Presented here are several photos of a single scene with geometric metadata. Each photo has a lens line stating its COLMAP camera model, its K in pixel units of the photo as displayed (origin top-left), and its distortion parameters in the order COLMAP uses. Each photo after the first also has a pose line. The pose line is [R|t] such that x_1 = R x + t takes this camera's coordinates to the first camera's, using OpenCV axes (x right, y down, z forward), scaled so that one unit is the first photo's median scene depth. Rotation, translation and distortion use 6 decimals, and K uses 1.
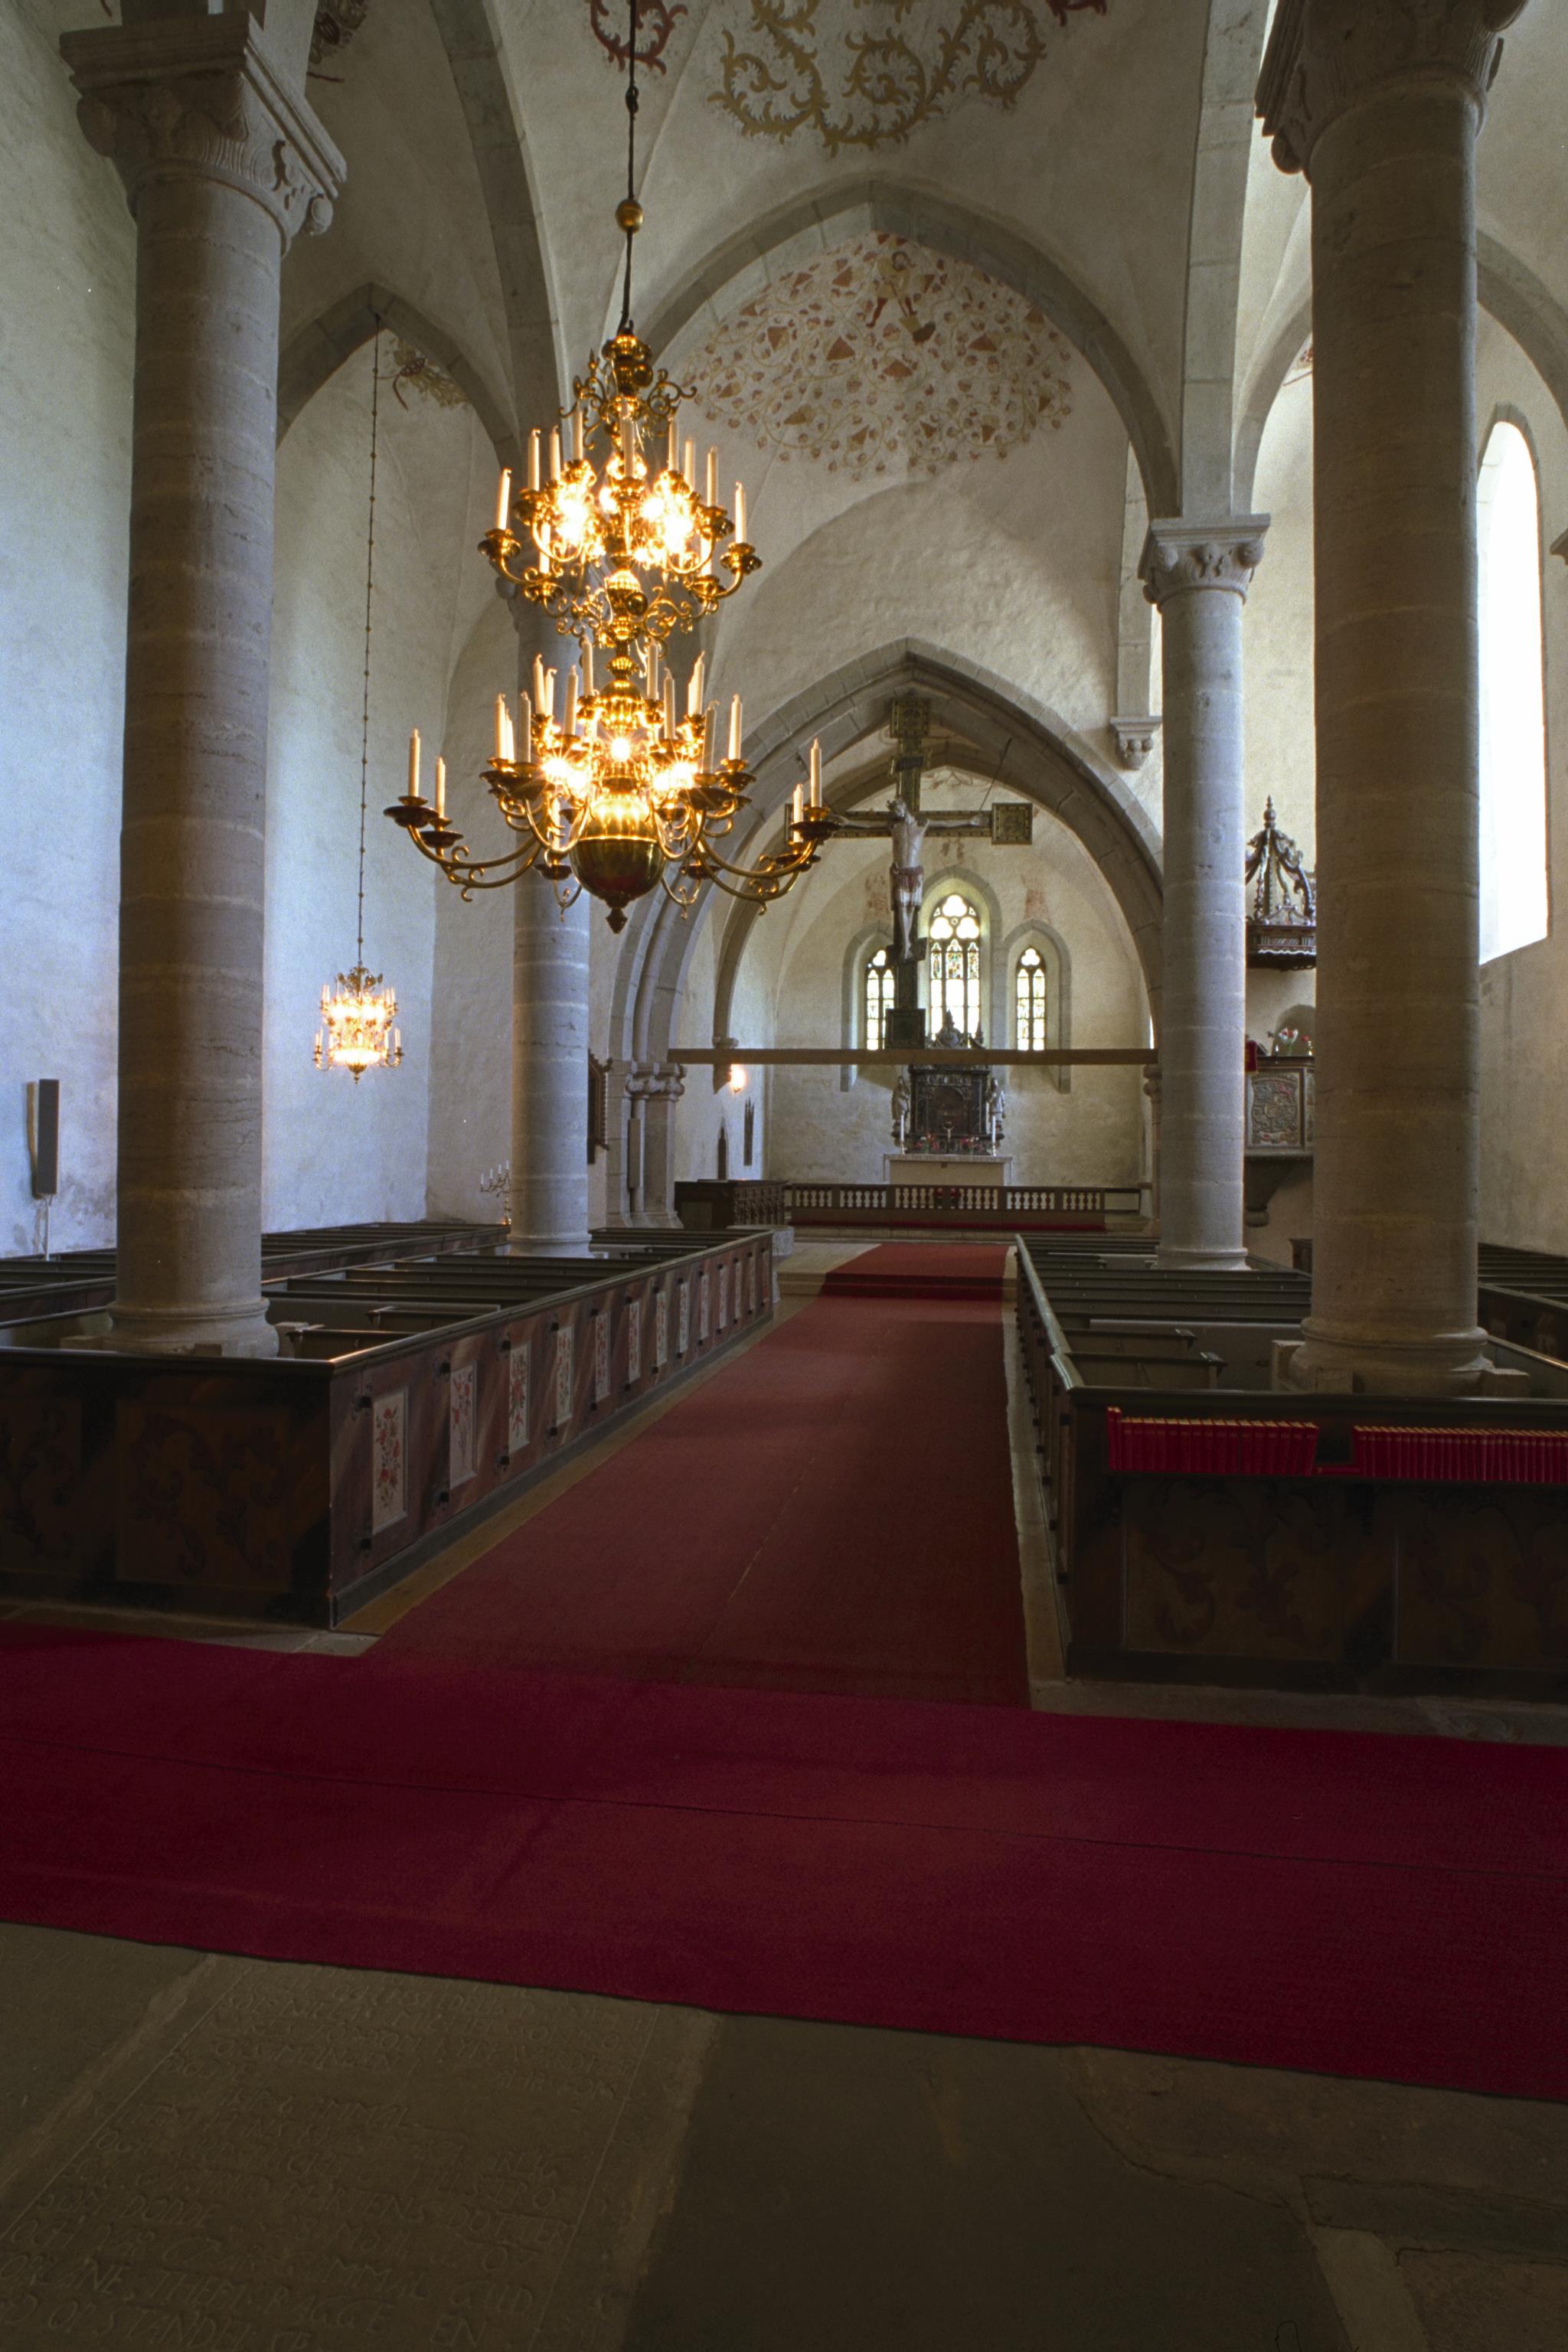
lens RADIAL K [[1676.1, 0, 741.1], [0, 1676.1, 1148.1], [0, 0, 1]] dist [-0.133230, 0.153442]
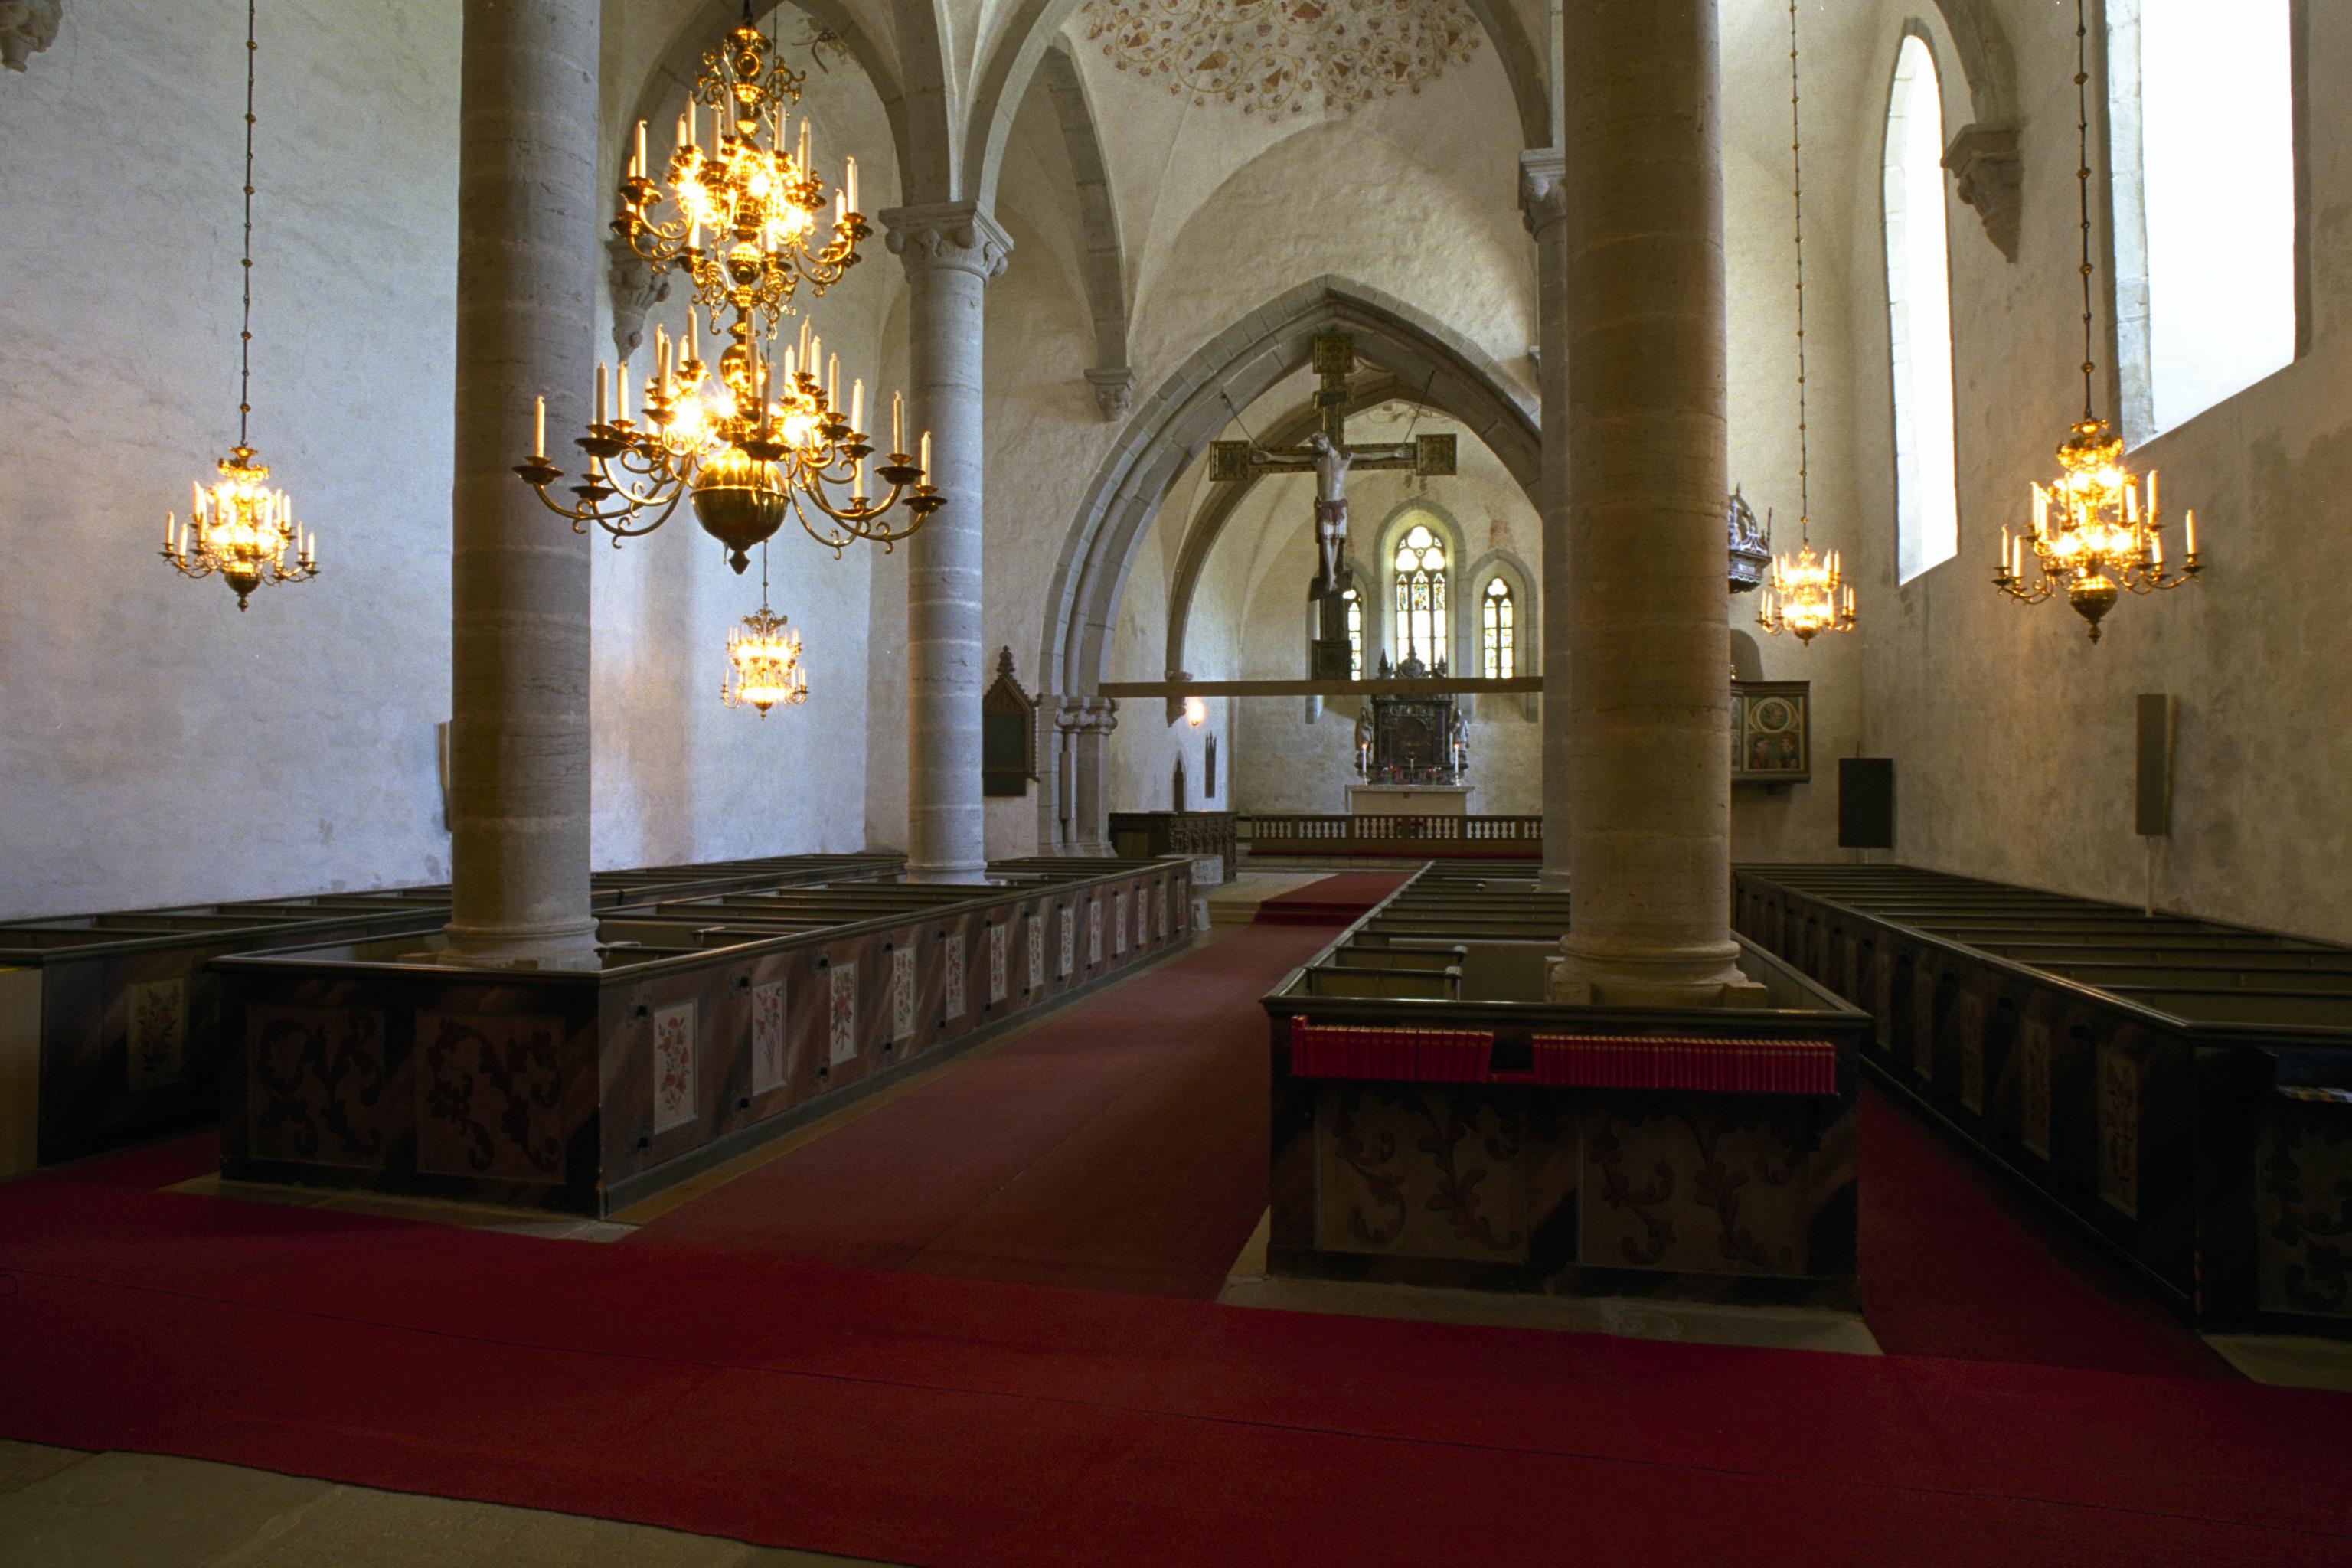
lens RADIAL K [[1676.1, 0, 1176.0], [0, 1676.1, 784.0], [0, 0, 1]] dist [-0.133230, 0.153442]
pose [[0.996820, -0.011342, -0.078880, 0.098325], [0.011296, 0.999936, -0.001036, 0.004742], [0.078887, 0.000141, 0.996884, -0.022115]]
